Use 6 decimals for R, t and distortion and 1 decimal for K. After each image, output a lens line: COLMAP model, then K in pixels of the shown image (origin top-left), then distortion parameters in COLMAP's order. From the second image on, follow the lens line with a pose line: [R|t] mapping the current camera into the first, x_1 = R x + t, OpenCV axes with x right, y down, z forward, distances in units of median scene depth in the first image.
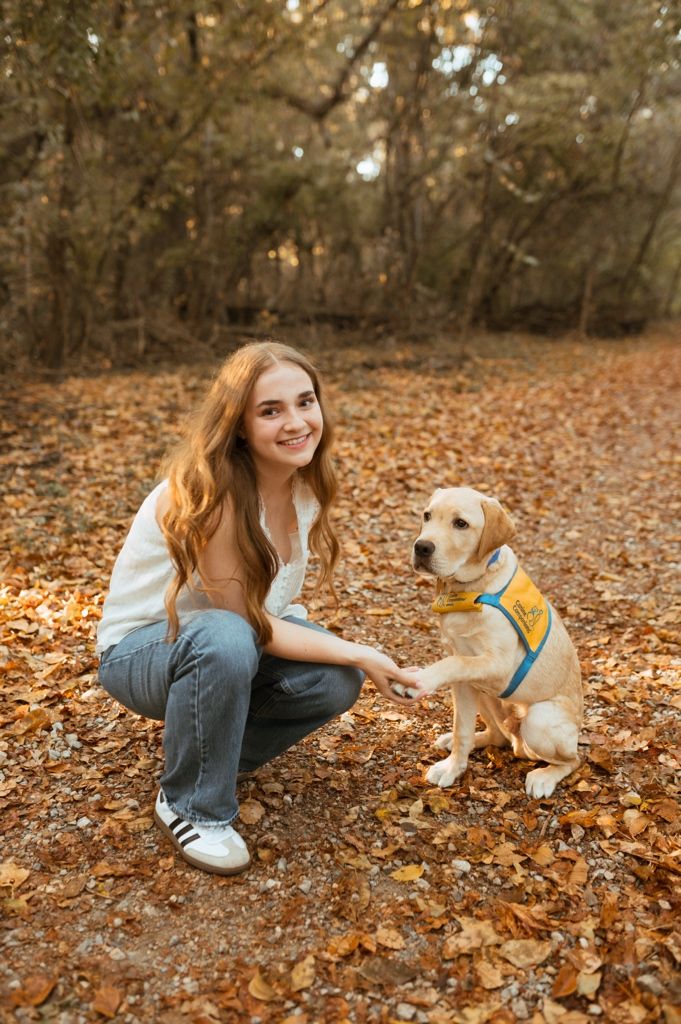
lens RADIAL K [[977.7, 0, 339.9], [0, 977.7, 519.5], [0, 0, 1]] dist [0.000164, 0.000000]
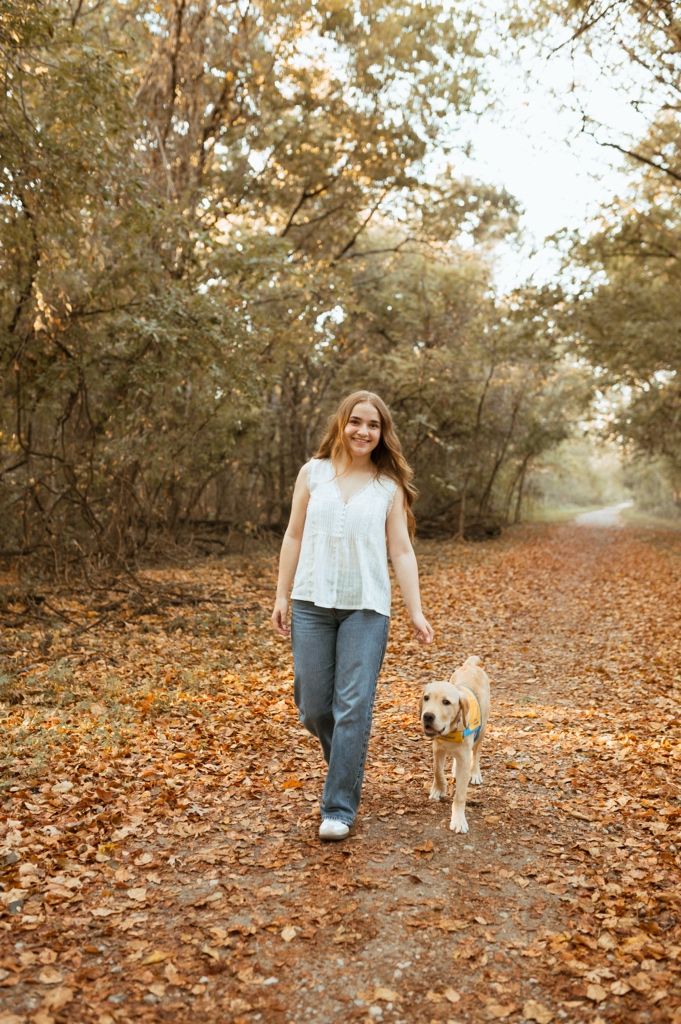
lens RADIAL K [[977.7, 0, 347.2], [0, 977.7, 516.4], [0, 0, 1]] dist [0.000164, 0.000000]
pose [[0.983151, -0.004975, 0.182728, -1.078805], [0.043522, 0.977254, -0.207559, 0.362074], [-0.177539, 0.212014, 0.961005, -1.789712]]
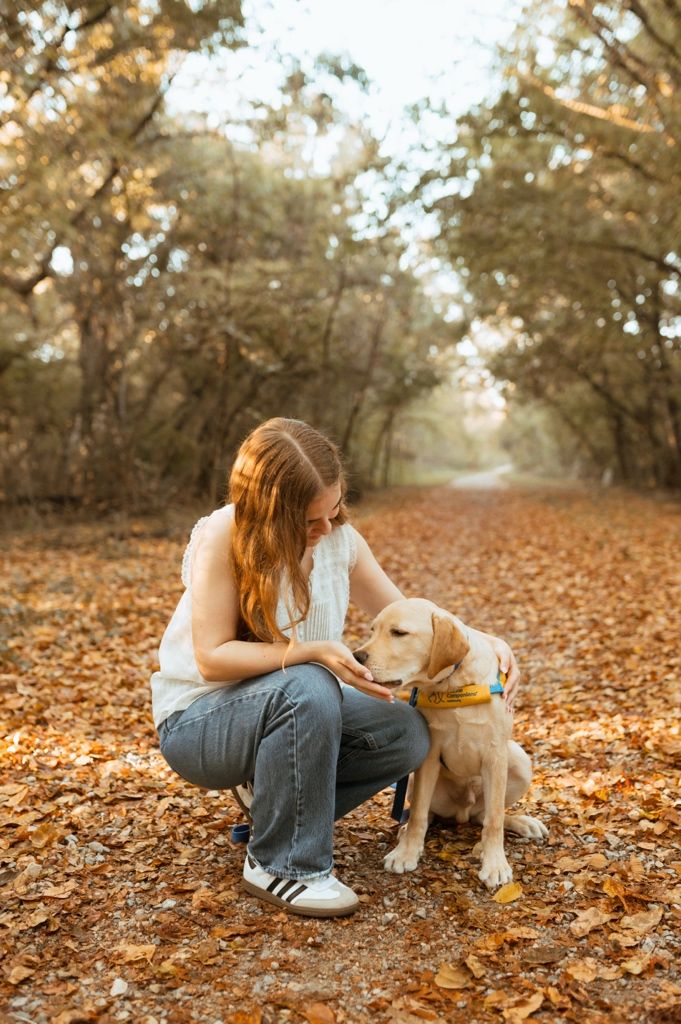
lens RADIAL K [[1036.0, 0, 350.8], [0, 1036.0, 518.9], [0, 0, 1]] dist [0.001872, 0.000000]
pose [[0.949675, -0.044157, 0.310107, -0.333710], [0.101412, 0.980035, -0.171018, 0.108526], [-0.296365, 0.193860, 0.935193, -0.082765]]
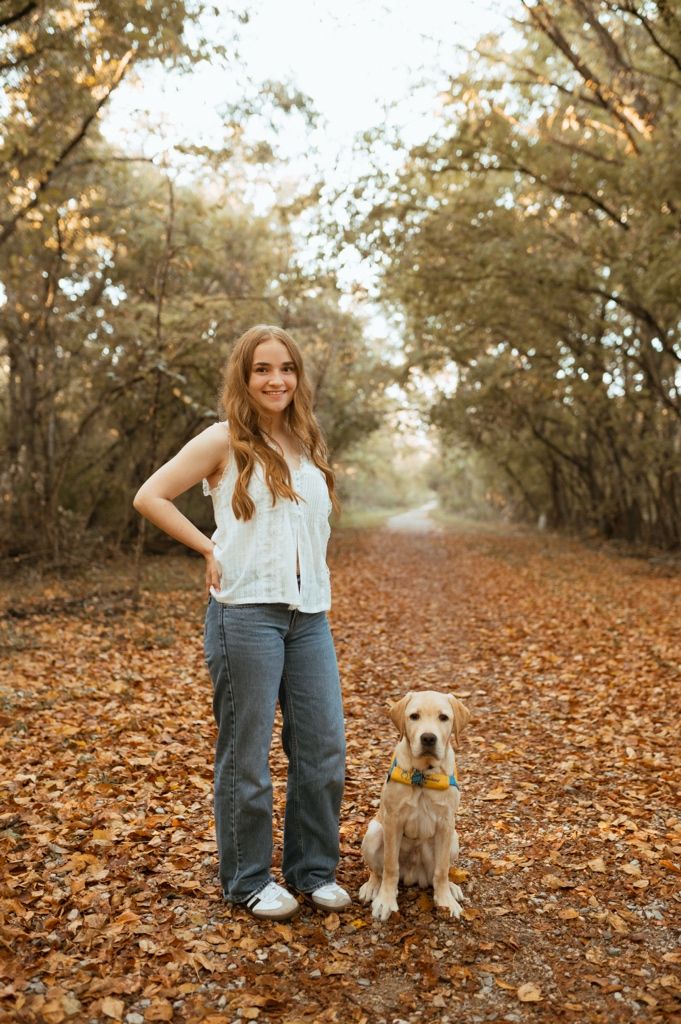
lens RADIAL K [[977.7, 0, 345.9], [0, 977.7, 517.2], [0, 0, 1]] dist [0.000164, 0.000000]
pose [[0.927602, -0.021389, 0.372956, -0.084836], [0.101743, 0.975084, -0.197129, -0.257628], [-0.359447, 0.220803, 0.906666, 0.886021]]
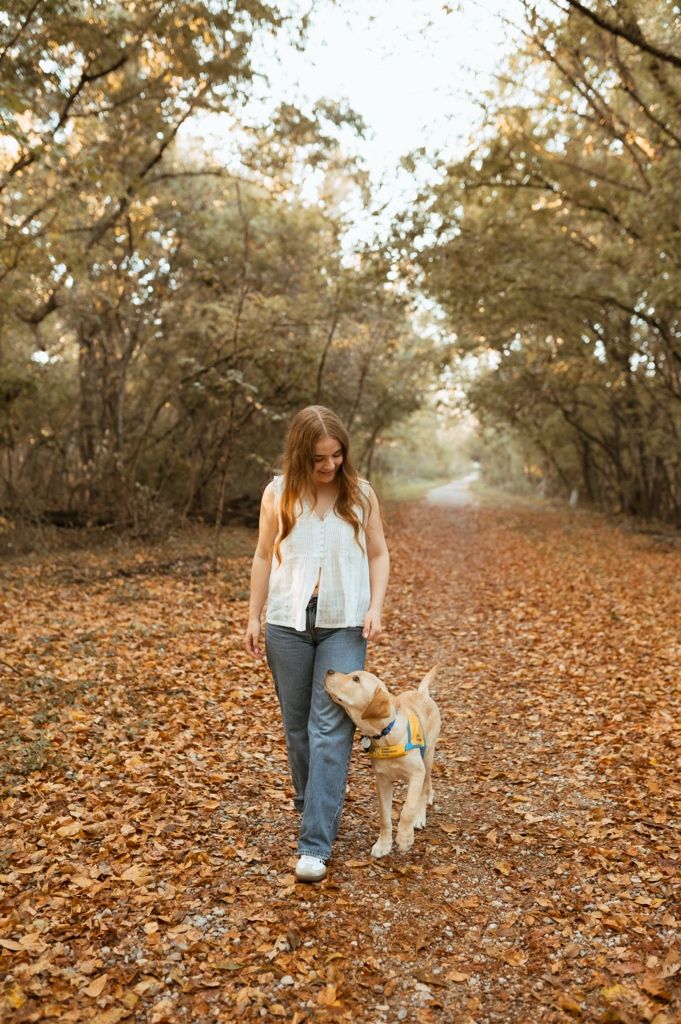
lens RADIAL K [[977.7, 0, 344.3], [0, 977.7, 520.3], [0, 0, 1]] dist [0.000164, 0.000000]
pose [[0.944053, -0.020483, 0.329158, -0.431527], [0.079328, 0.982869, -0.166358, -0.131092], [-0.320112, 0.183162, 0.929505, -0.058128]]
